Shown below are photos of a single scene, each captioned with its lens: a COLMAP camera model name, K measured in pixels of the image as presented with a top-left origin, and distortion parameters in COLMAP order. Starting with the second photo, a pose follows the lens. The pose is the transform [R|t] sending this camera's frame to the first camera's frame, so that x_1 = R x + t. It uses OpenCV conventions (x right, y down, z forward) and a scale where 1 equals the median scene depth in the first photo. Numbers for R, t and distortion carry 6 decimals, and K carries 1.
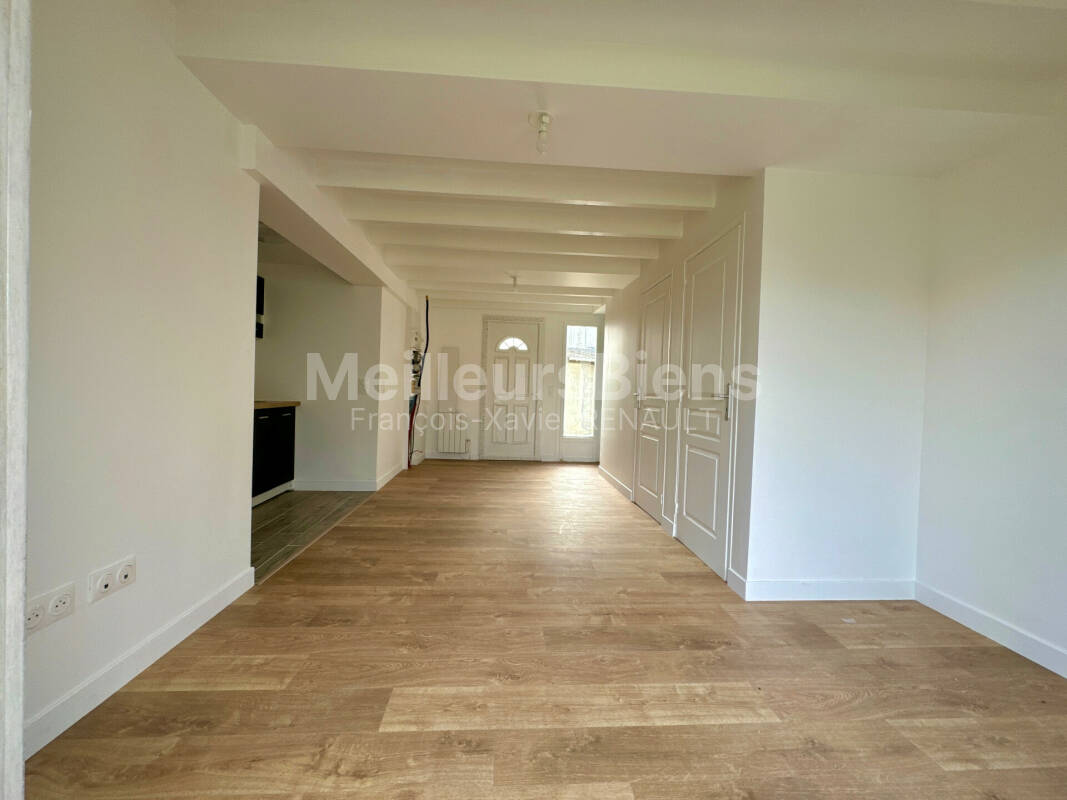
lens RADIAL K [[425.3, 0, 532.5], [0, 425.3, 403.3], [0, 0, 1]] dist [-0.002679, 0.001196]
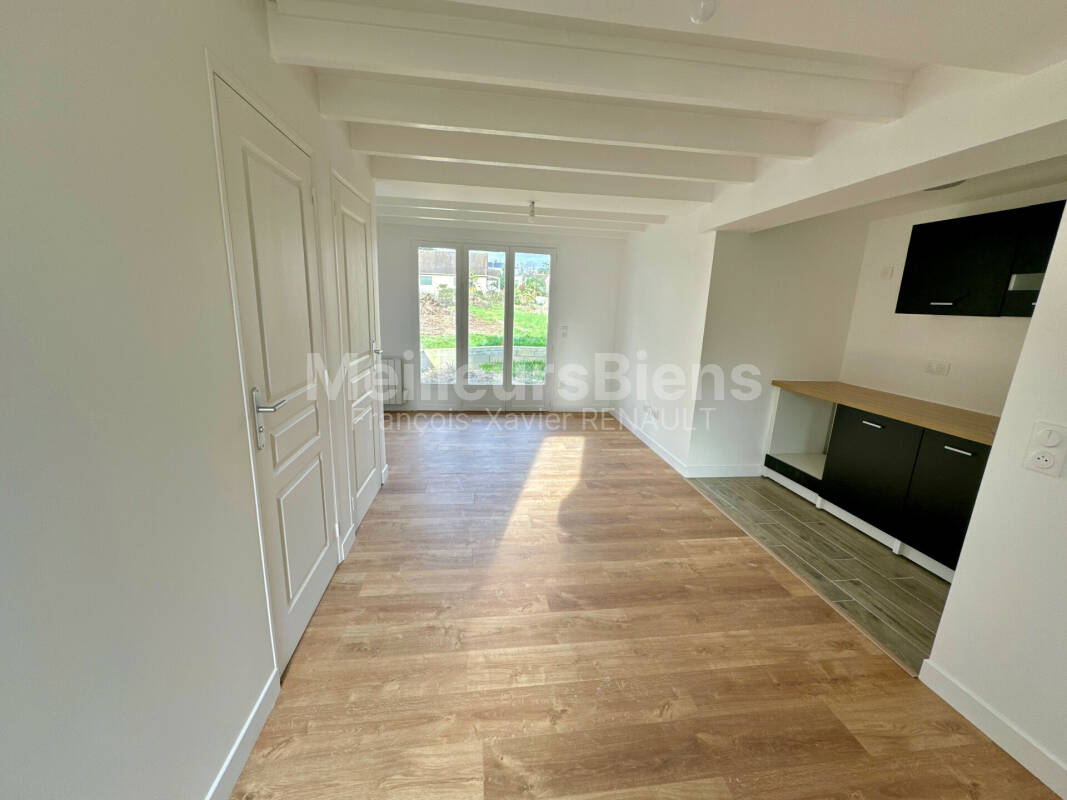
lens RADIAL K [[425.3, 0, 534.2], [0, 425.3, 399.9], [0, 0, 1]] dist [-0.002679, 0.001196]
pose [[-0.994716, -0.058104, -0.084646, 0.106425], [-0.077356, 0.966231, 0.245790, -0.242873], [0.067506, 0.251039, -0.965620, 2.506666]]
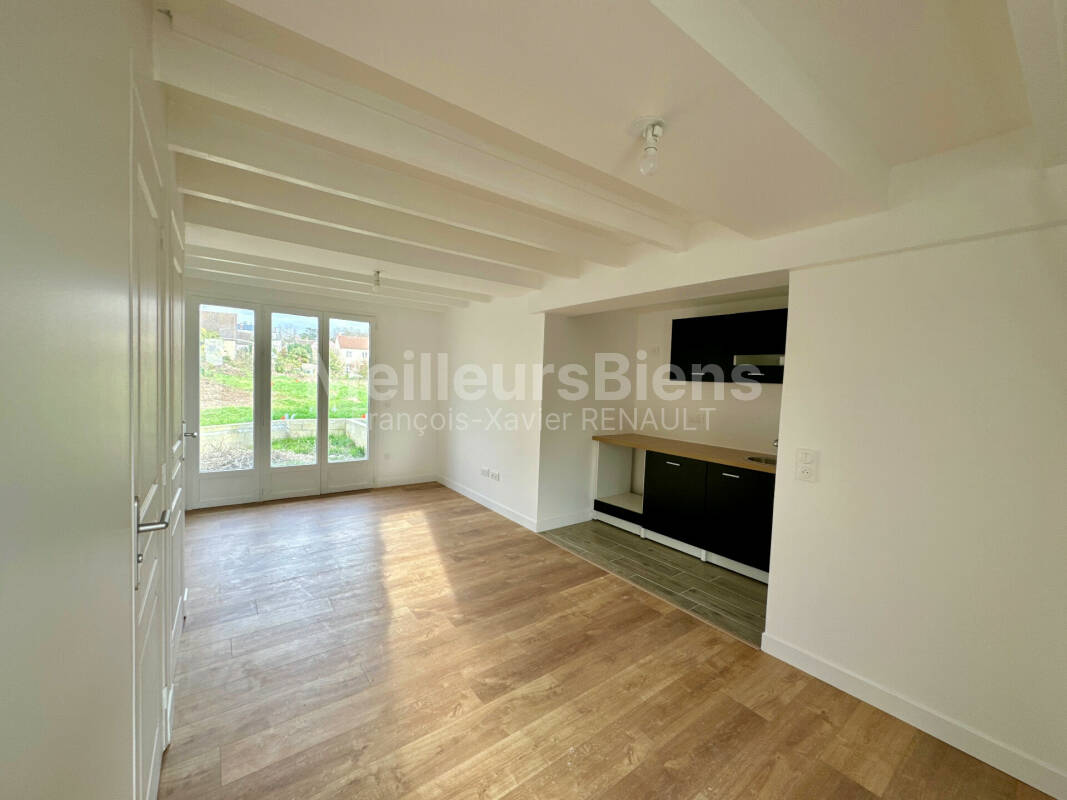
lens RADIAL K [[425.3, 0, 533.3], [0, 425.3, 399.6], [0, 0, 1]] dist [-0.002679, 0.001196]
pose [[-0.833637, -0.041477, -0.550753, 0.374800], [-0.082938, 0.995270, 0.050585, -0.226392], [0.546050, 0.087848, -0.833134, 2.435563]]
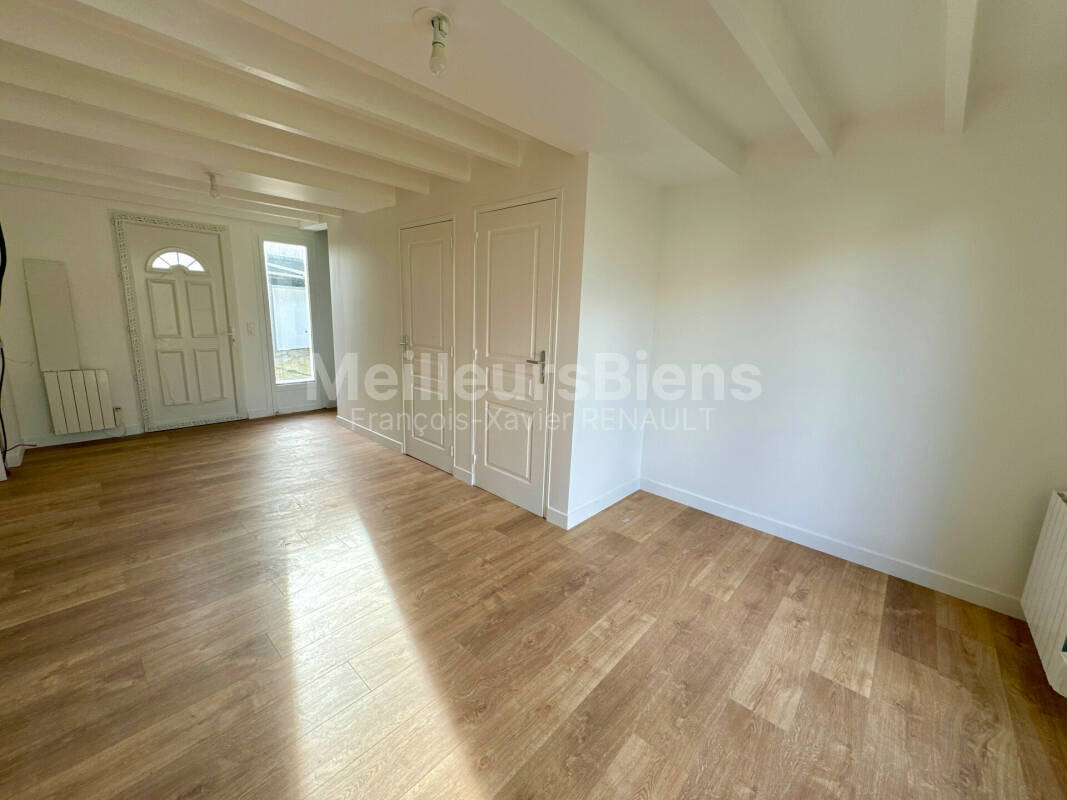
lens RADIAL K [[425.3, 0, 531.7], [0, 425.3, 402.3], [0, 0, 1]] dist [-0.002679, 0.001196]
pose [[0.725617, -0.150522, 0.671433, -0.353152], [0.006873, 0.977318, 0.211667, -0.164992], [-0.688064, -0.148974, 0.710193, 0.243511]]
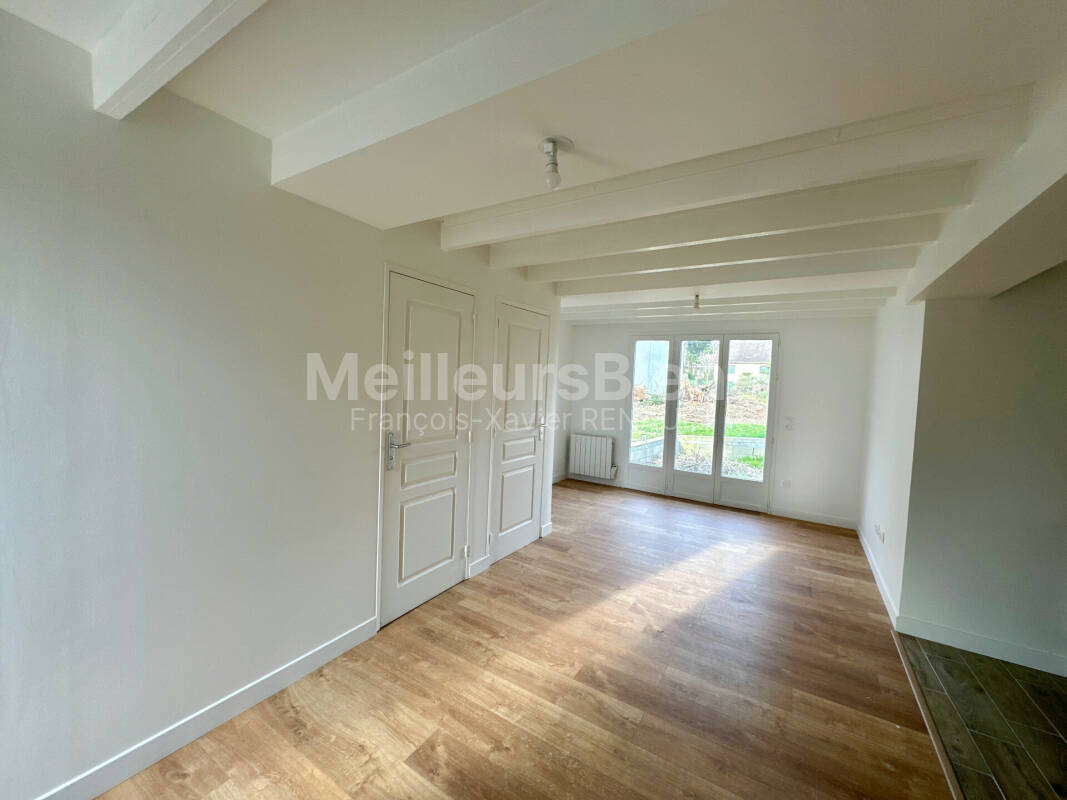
lens RADIAL K [[425.3, 0, 535.0], [0, 425.3, 400.8], [0, 0, 1]] dist [-0.002679, 0.001196]
pose [[-0.812093, -0.101826, 0.574575, -0.447093], [-0.057040, 0.993794, 0.095502, -0.277606], [-0.580734, 0.044783, -0.812861, 2.527499]]
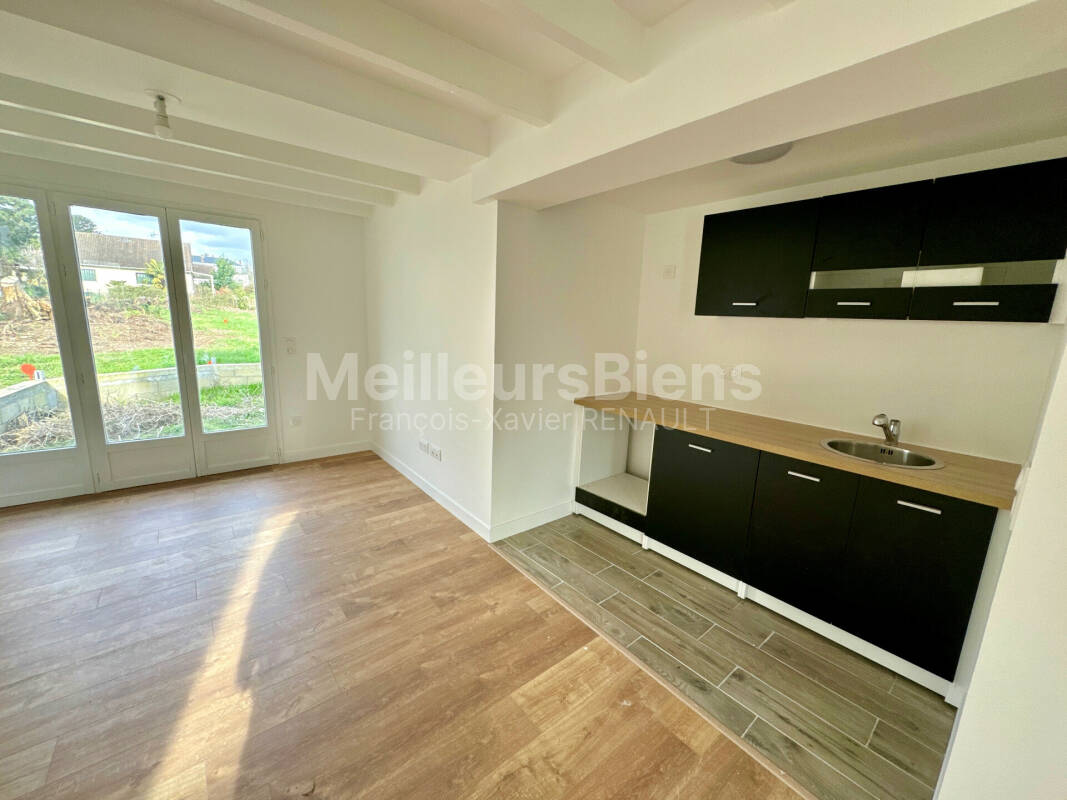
lens RADIAL K [[425.3, 0, 532.1], [0, 425.3, 397.7], [0, 0, 1]] dist [-0.002679, 0.001196]
pose [[-0.815398, 0.039821, -0.577529, -0.060613], [-0.083997, 0.978935, 0.186091, -0.222846], [0.572774, 0.200249, -0.794878, 1.949261]]
